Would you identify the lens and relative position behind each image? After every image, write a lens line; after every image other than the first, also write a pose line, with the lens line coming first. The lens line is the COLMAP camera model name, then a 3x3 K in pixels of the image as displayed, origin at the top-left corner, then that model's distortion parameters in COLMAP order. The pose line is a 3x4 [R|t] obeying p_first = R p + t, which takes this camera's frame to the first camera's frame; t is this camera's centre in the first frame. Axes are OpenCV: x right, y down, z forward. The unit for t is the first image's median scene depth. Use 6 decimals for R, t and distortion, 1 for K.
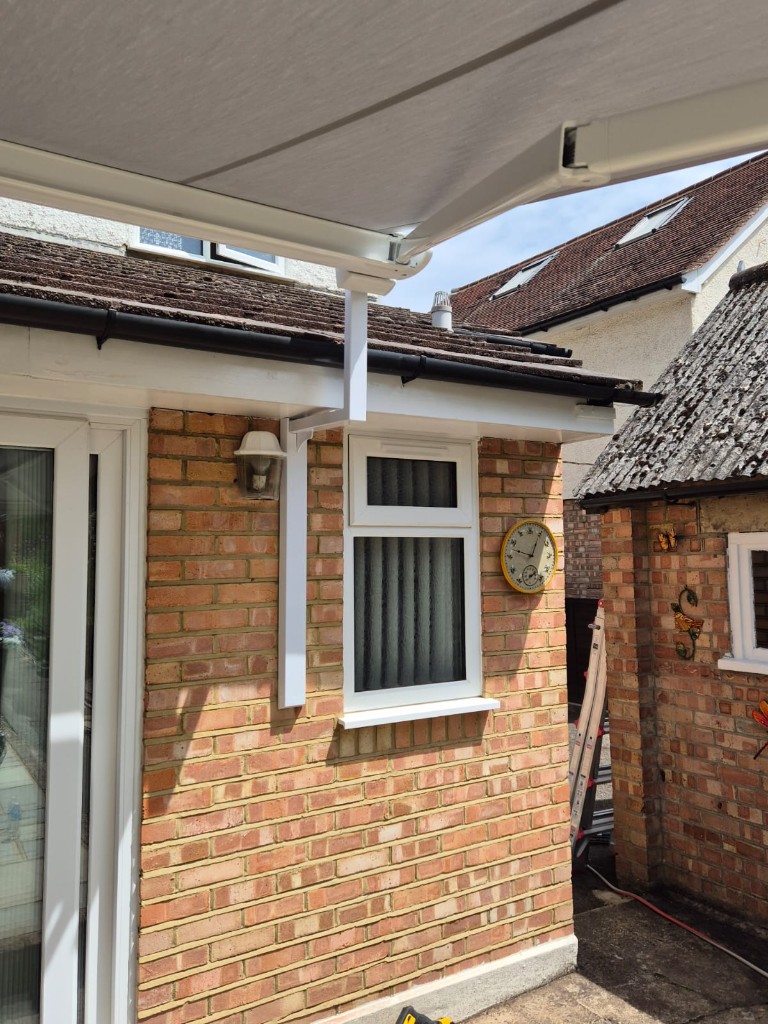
lens RADIAL K [[882.3, 0, 395.4], [0, 882.3, 495.3], [0, 0, 1]] dist [0.118912, -0.101560]
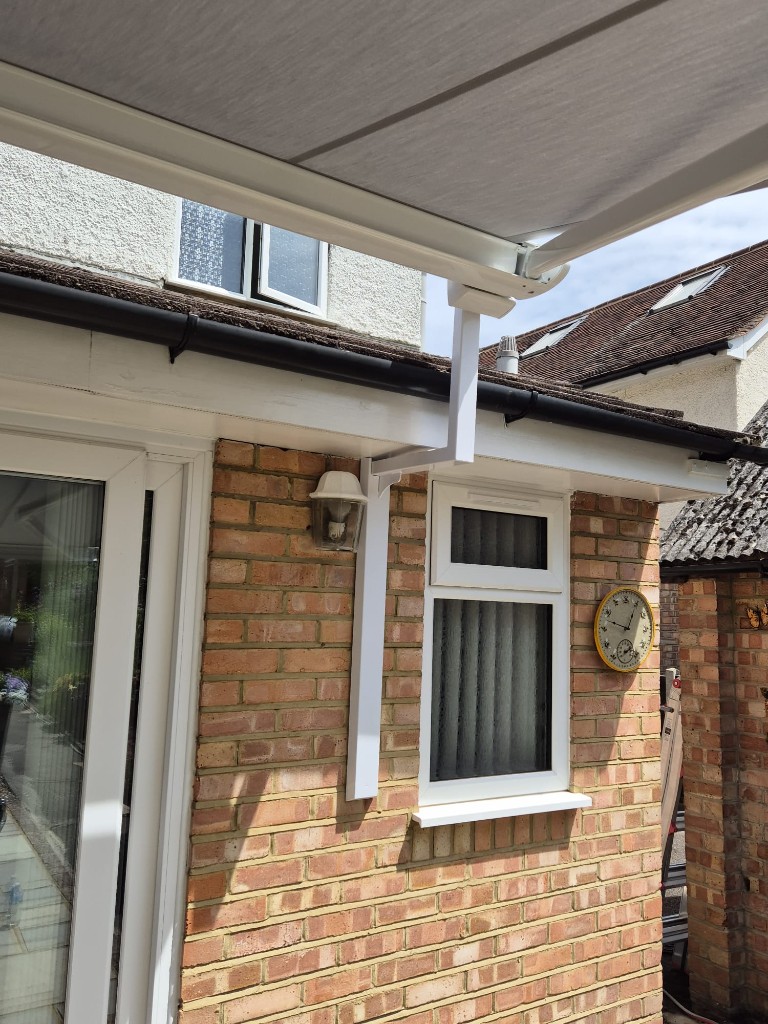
lens RADIAL K [[882.3, 0, 403.6], [0, 882.3, 512.3], [0, 0, 1]] dist [0.118912, -0.101560]
pose [[0.999143, 0.040775, 0.007130, -0.082236], [-0.040372, 0.997951, -0.049636, 0.006359], [-0.009140, 0.049305, 0.998742, 0.124147]]
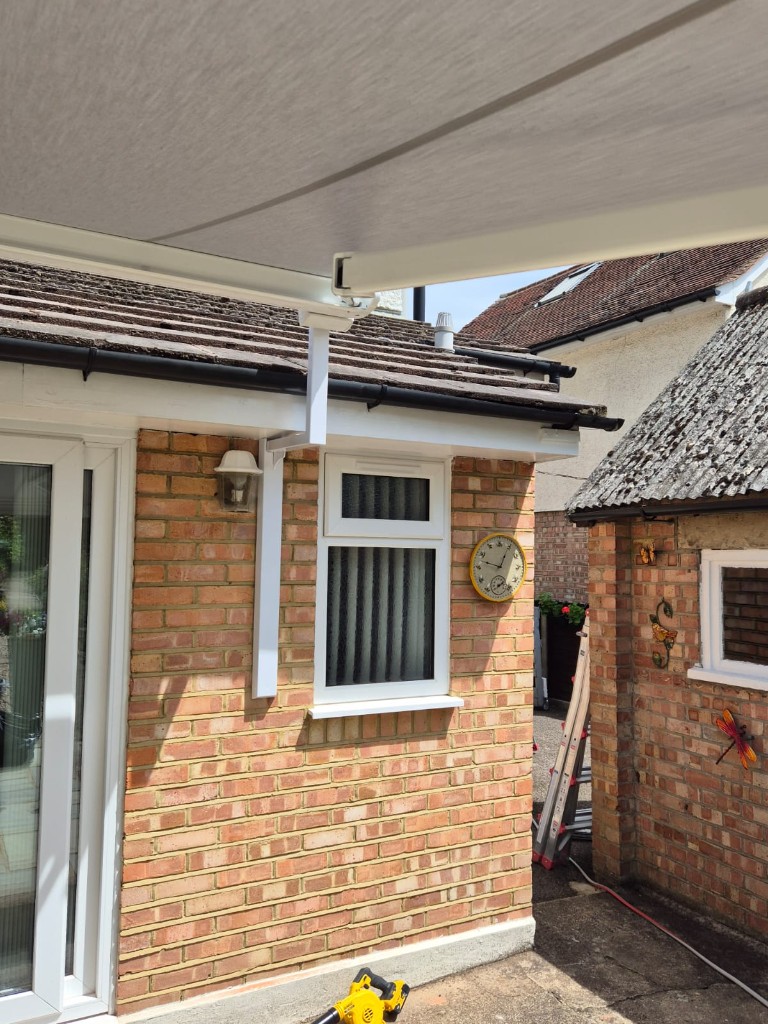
lens RADIAL K [[882.3, 0, 392.1], [0, 882.3, 514.8], [0, 0, 1]] dist [0.118912, -0.101560]
pose [[0.997033, 0.022676, -0.073562, 0.106205], [-0.021088, 0.999529, 0.022289, -0.017462], [0.074033, -0.020672, 0.997042, -0.086112]]
